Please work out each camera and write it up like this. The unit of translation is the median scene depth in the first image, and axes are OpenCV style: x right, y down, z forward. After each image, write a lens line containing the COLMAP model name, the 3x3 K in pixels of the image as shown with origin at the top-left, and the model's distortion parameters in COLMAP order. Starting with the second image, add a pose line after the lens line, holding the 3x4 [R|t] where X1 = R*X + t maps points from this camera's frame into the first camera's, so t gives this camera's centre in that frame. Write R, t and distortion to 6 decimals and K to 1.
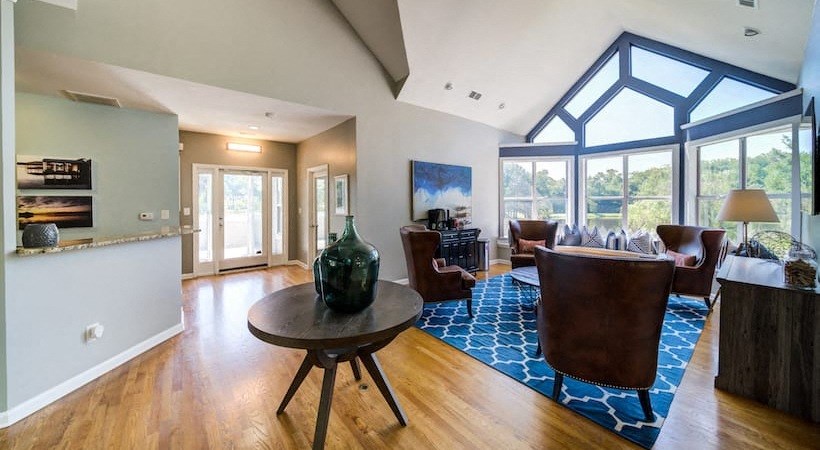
lens RADIAL K [[293.2, 0, 407.0], [0, 293.2, 199.6], [0, 0, 1]] dist [0.000651, 0.000051]
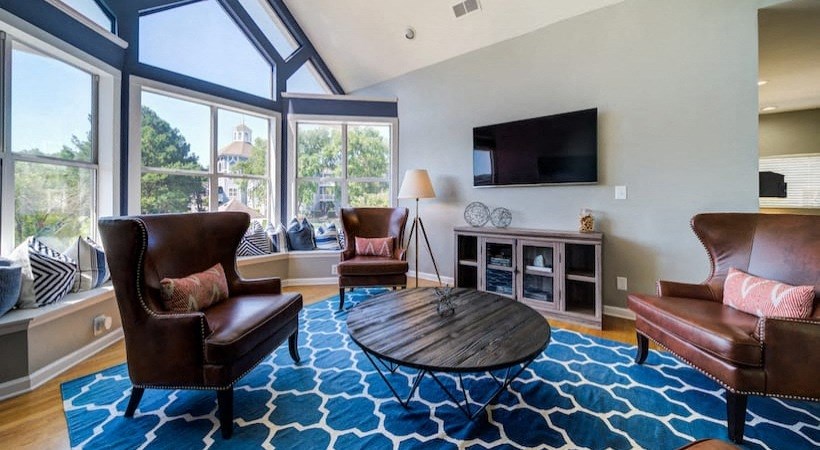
lens RADIAL K [[293.2, 0, 407.0], [0, 293.2, 199.6], [0, 0, 1]] dist [0.000651, 0.000051]
pose [[-0.233916, 0.006947, 0.972232, 0.044338], [-0.008961, 0.999917, -0.009301, 0.052831], [-0.972215, -0.010888, -0.233835, 0.780728]]
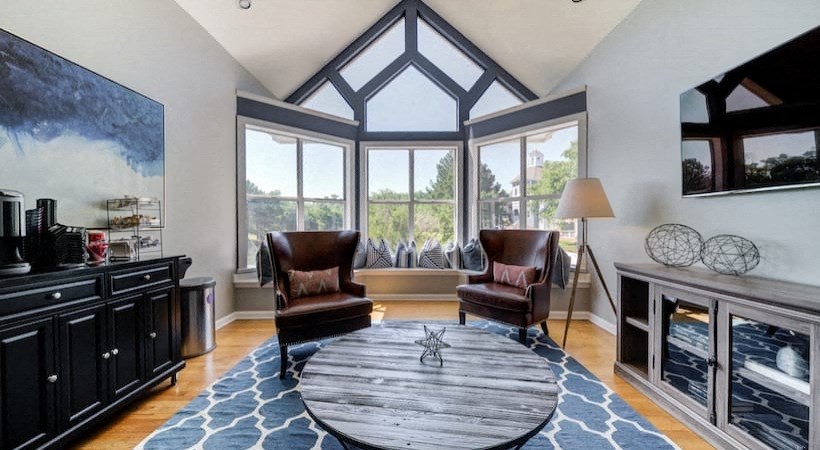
lens RADIAL K [[288.7, 0, 412.1], [0, 288.7, 224.0], [0, 0, 1]] dist [-0.001885, -0.000053]
pose [[0.639515, -0.004977, 0.768762, 0.141235], [-0.004741, 0.999935, 0.010417, 0.049544], [-0.768764, -0.010307, 0.639450, 0.511868]]
